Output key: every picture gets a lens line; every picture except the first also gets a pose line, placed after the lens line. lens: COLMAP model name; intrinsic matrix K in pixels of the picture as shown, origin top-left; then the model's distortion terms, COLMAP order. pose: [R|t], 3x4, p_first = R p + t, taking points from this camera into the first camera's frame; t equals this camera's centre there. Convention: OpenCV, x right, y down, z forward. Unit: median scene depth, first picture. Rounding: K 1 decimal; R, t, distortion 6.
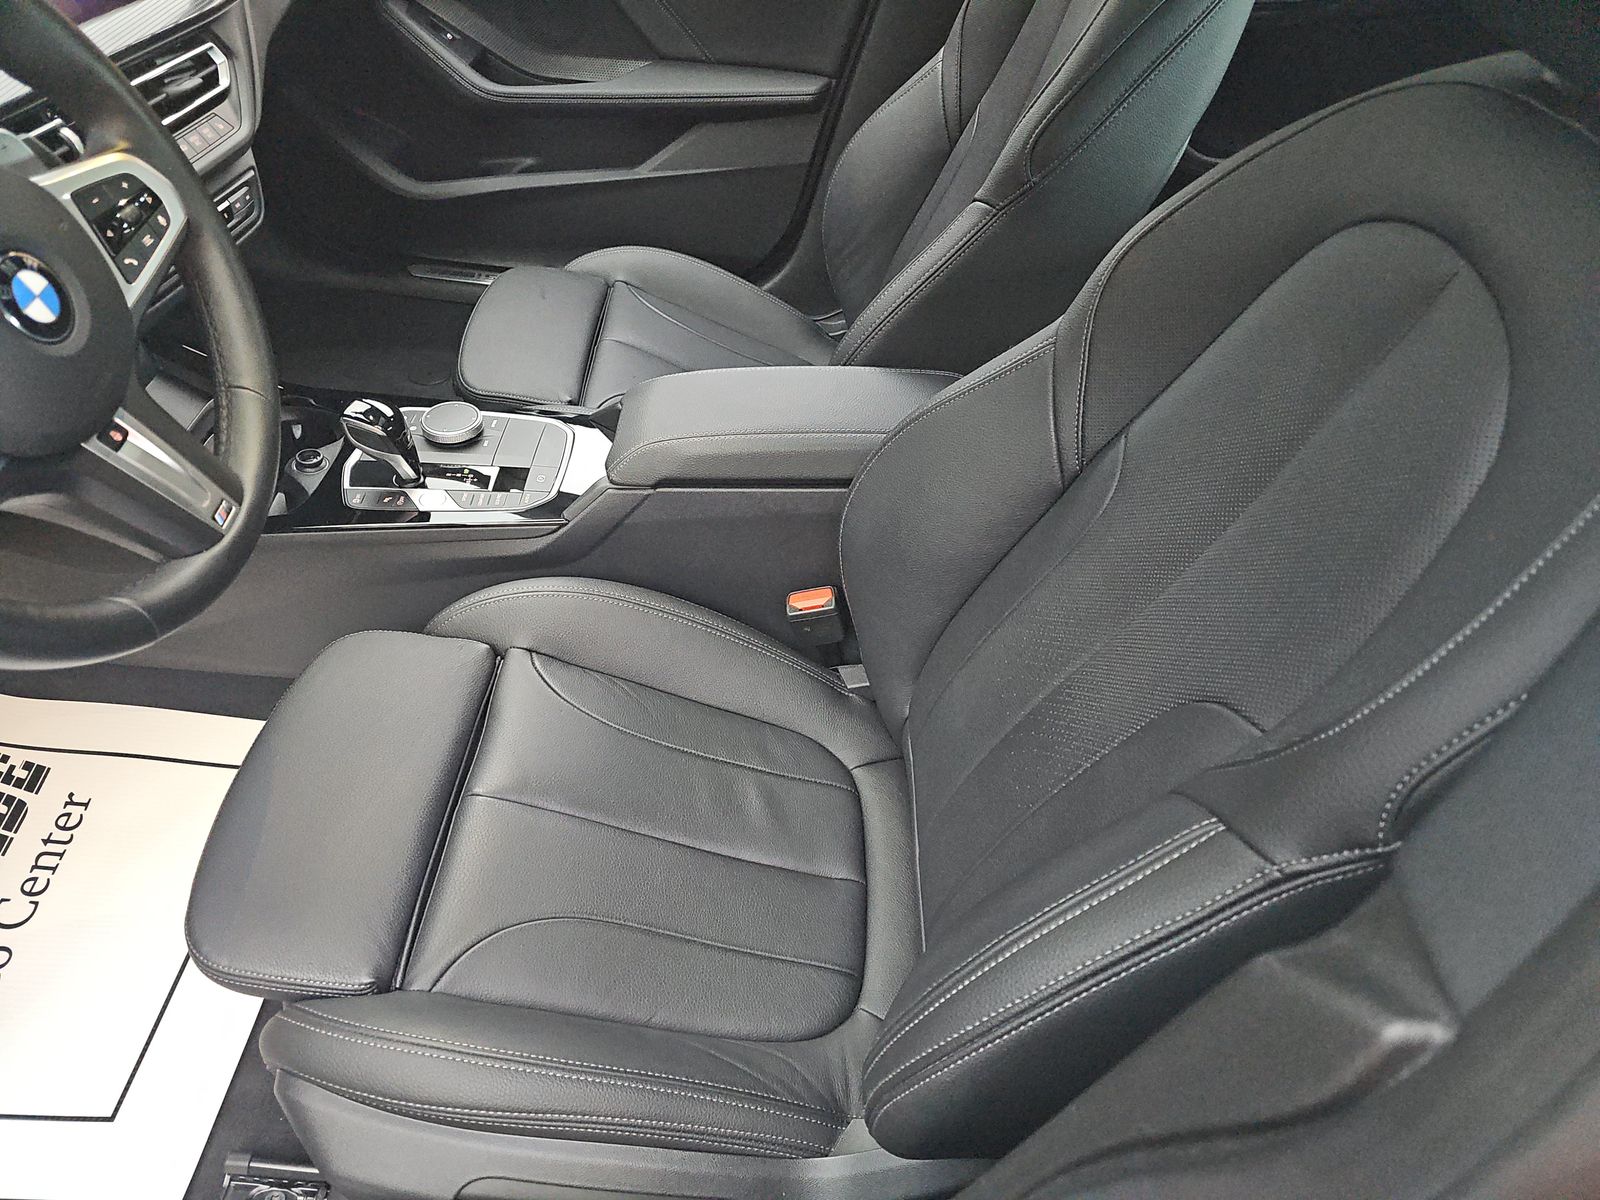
lens RADIAL K [[1047.6, 0, 812.2], [0, 1047.6, 590.7], [0, 0, 1]] dist [0.049427, -0.082522]
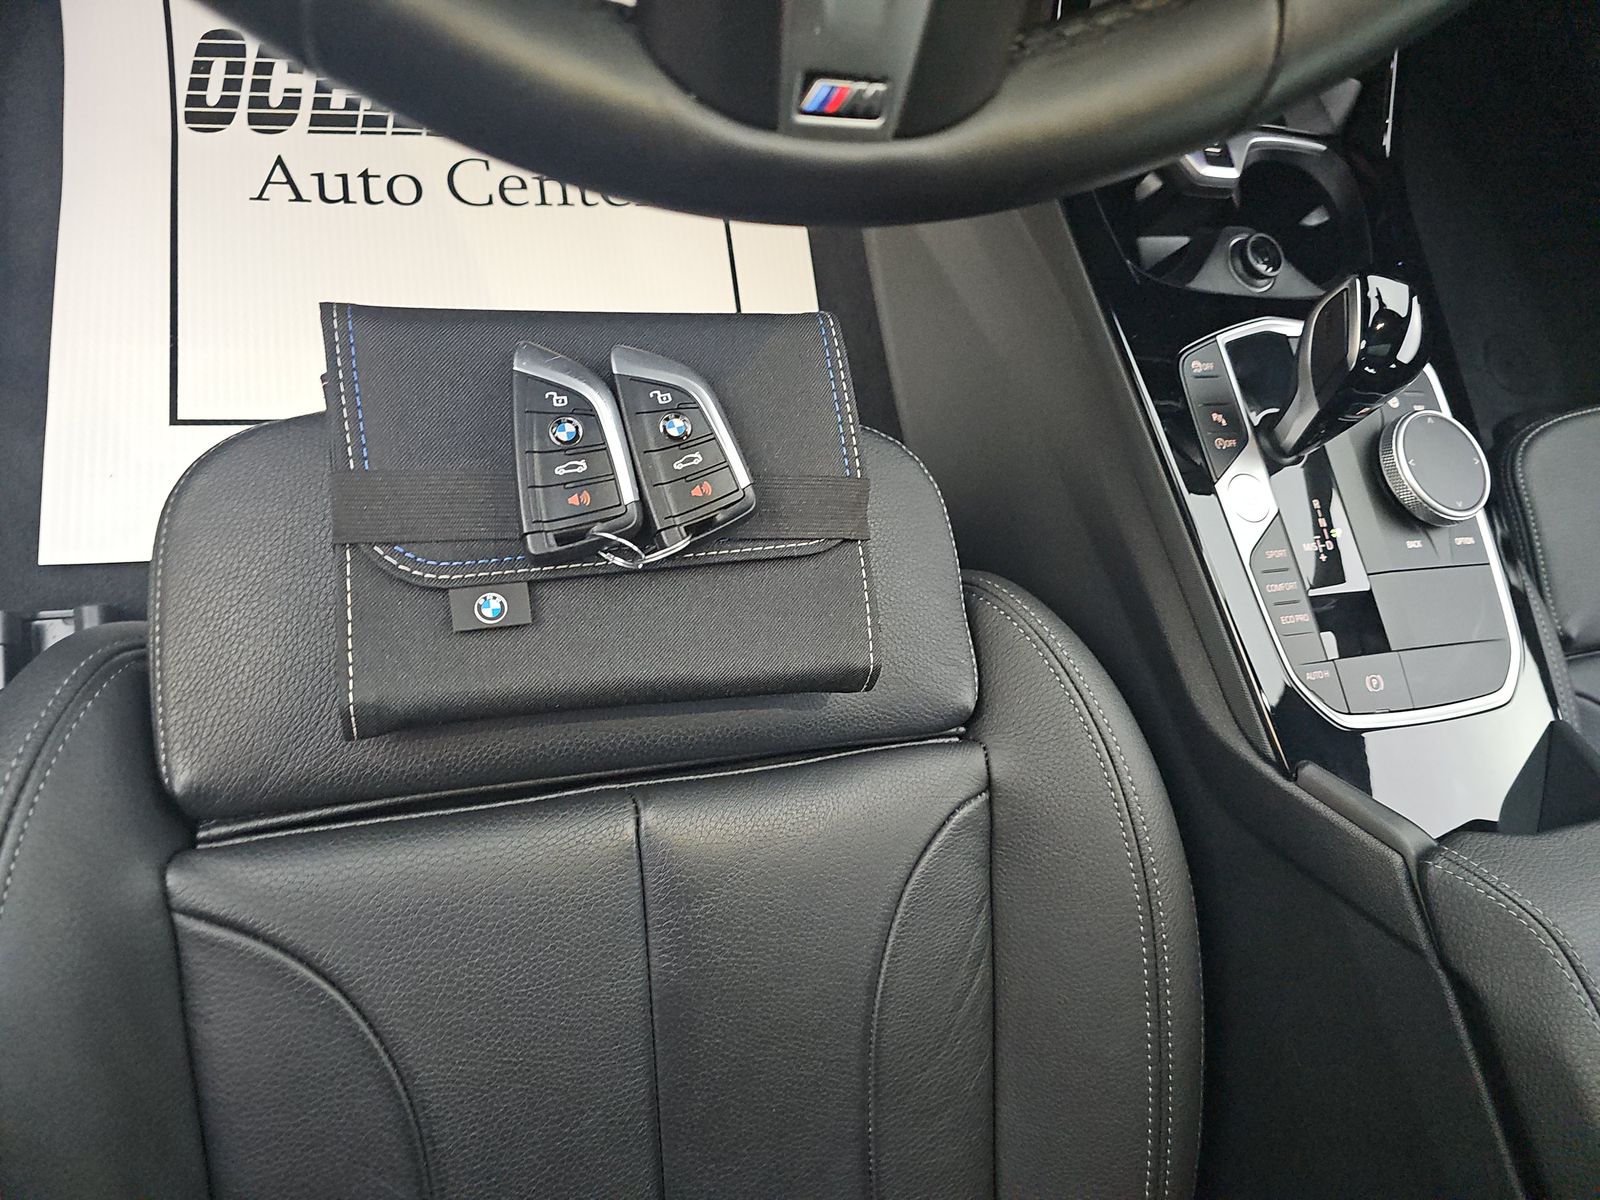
lens RADIAL K [[1047.6, 0, 812.2], [0, 1047.6, 590.7], [0, 0, 1]] dist [0.049427, -0.082522]
pose [[0.192663, 0.932094, -0.306727, -0.205476], [-0.862093, 0.310087, 0.400801, -0.094192], [0.468696, 0.187207, 0.863295, 0.479965]]
